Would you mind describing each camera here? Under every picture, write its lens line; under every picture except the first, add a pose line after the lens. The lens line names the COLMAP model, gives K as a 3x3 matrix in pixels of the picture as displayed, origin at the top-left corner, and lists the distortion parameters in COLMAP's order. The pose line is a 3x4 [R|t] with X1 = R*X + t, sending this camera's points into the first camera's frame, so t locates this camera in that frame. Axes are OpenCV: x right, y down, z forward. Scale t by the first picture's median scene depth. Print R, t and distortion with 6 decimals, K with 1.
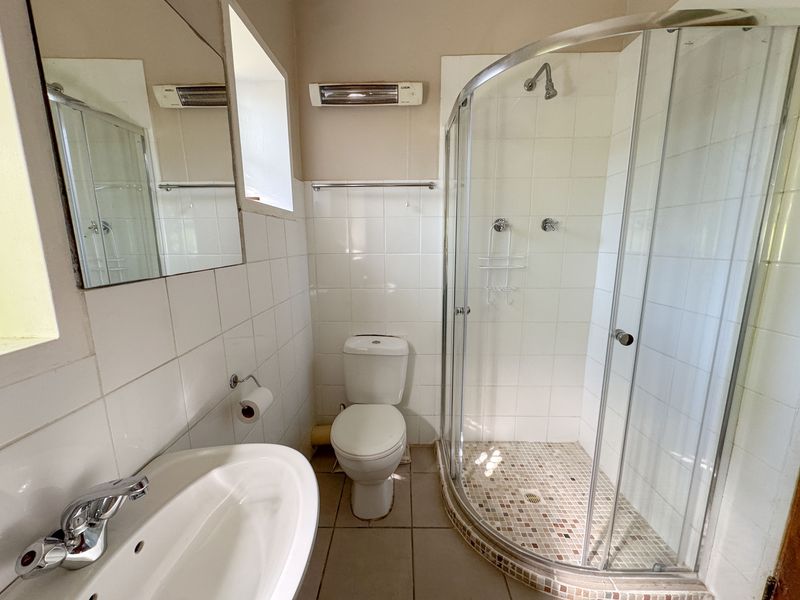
lens RADIAL K [[320.0, 0, 400.3], [0, 320.0, 302.2], [0, 0, 1]] dist [-0.003001, 0.000416]
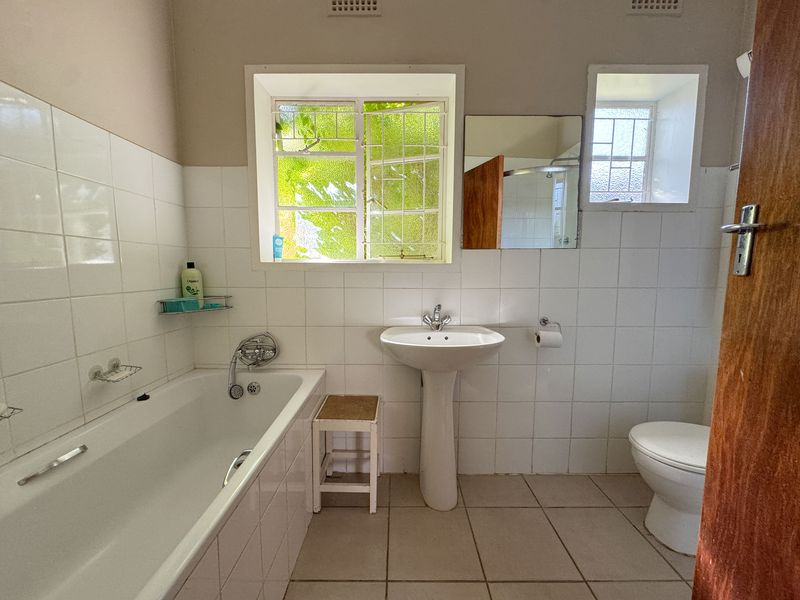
lens RADIAL K [[320.0, 0, 399.9], [0, 320.0, 298.7], [0, 0, 1]] dist [-0.003001, 0.000416]
pose [[0.014381, 0.098565, -0.995027, 1.499900], [-0.190167, 0.977236, 0.094054, 0.181327], [0.981646, 0.187869, 0.032798, 0.332342]]
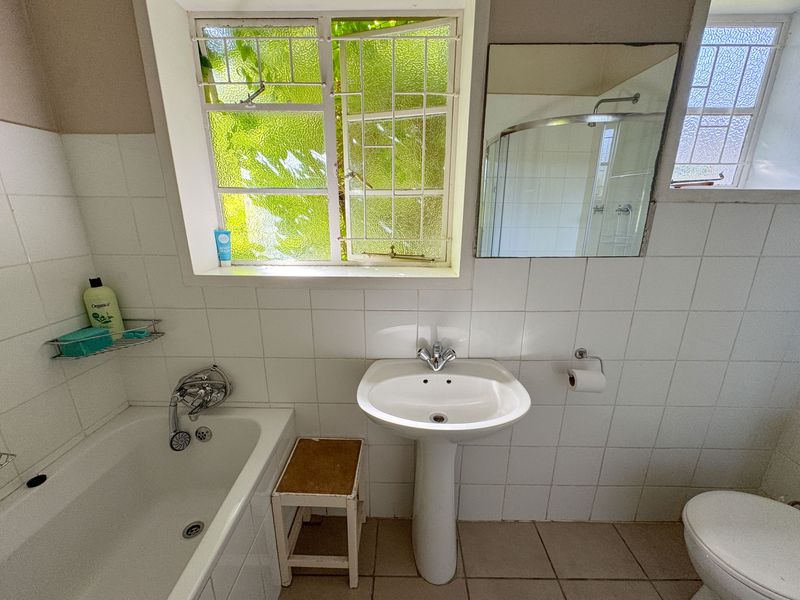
lens RADIAL K [[320.0, 0, 398.3], [0, 320.0, 302.2], [0, 0, 1]] dist [-0.003001, 0.000416]
pose [[-0.001864, 0.276431, -0.961032, 0.815518], [-0.189165, 0.943585, 0.271779, -0.181368], [0.981944, 0.182300, 0.050532, 0.357736]]
